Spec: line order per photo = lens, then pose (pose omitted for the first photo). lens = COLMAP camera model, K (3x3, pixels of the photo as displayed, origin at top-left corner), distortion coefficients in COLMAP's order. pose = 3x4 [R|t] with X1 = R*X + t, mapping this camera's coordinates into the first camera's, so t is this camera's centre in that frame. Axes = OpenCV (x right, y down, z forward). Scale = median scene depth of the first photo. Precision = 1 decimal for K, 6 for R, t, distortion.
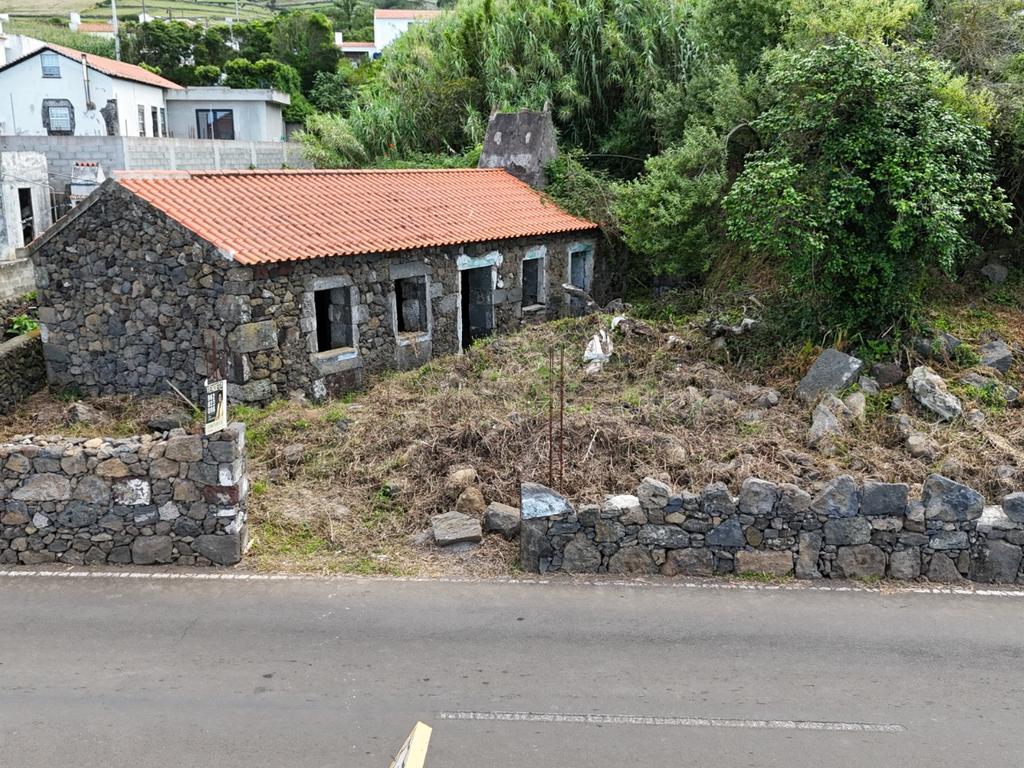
lens RADIAL K [[1003.9, 0, 517.1], [0, 1003.9, 383.2], [0, 0, 1]] dist [0.126467, -0.237631]
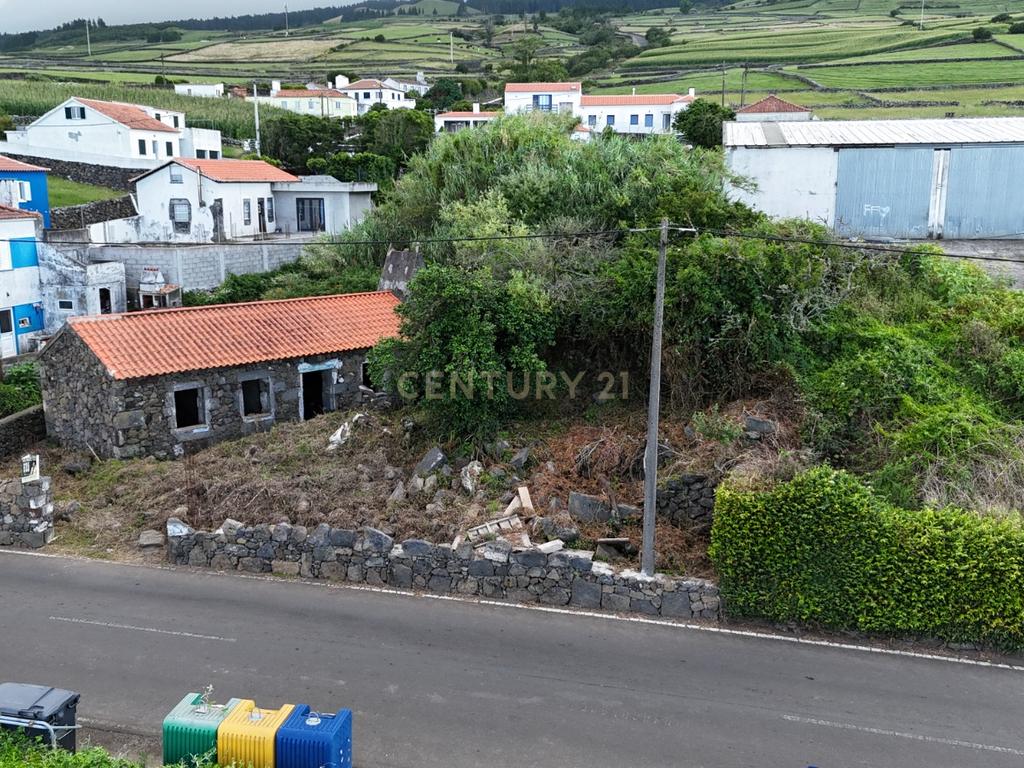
lens RADIAL K [[1007.1, 0, 523.1], [0, 1007.1, 382.1], [0, 0, 1]] dist [0.069626, -0.113019]
pose [[0.978912, 0.042648, -0.199782, 0.665236], [-0.047073, 0.998739, -0.017452, -0.100553], [0.198786, 0.026488, 0.979685, -0.496752]]
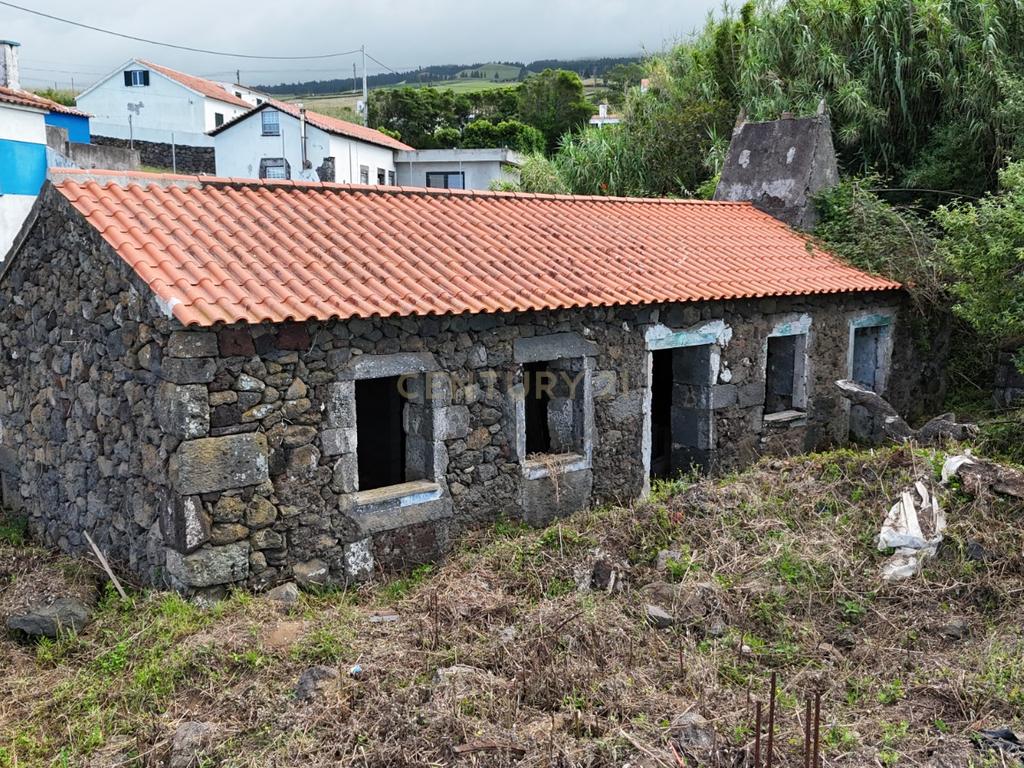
lens RADIAL K [[1003.9, 0, 517.1], [0, 1003.9, 383.2], [0, 0, 1]] dist [0.126467, -0.237631]
pose [[0.965039, 0.038283, -0.259297, 0.023445], [-0.059049, 0.995599, -0.072774, -0.052970], [0.255370, 0.085542, 0.963052, 0.480920]]
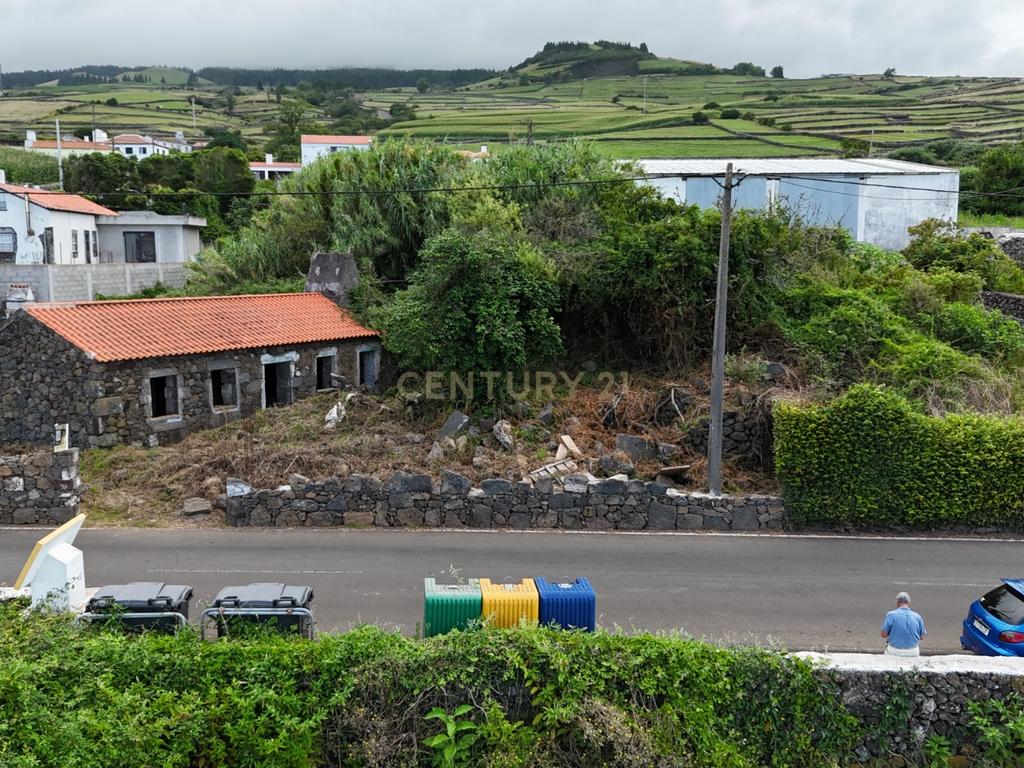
lens RADIAL K [[1007.1, 0, 523.1], [0, 1007.1, 382.1], [0, 0, 1]] dist [0.069626, -0.113019]
pose [[0.998899, -0.003898, 0.046752, 0.294945], [0.008234, 0.995640, -0.092920, 0.064557], [-0.046186, 0.093203, 0.994575, -0.578342]]
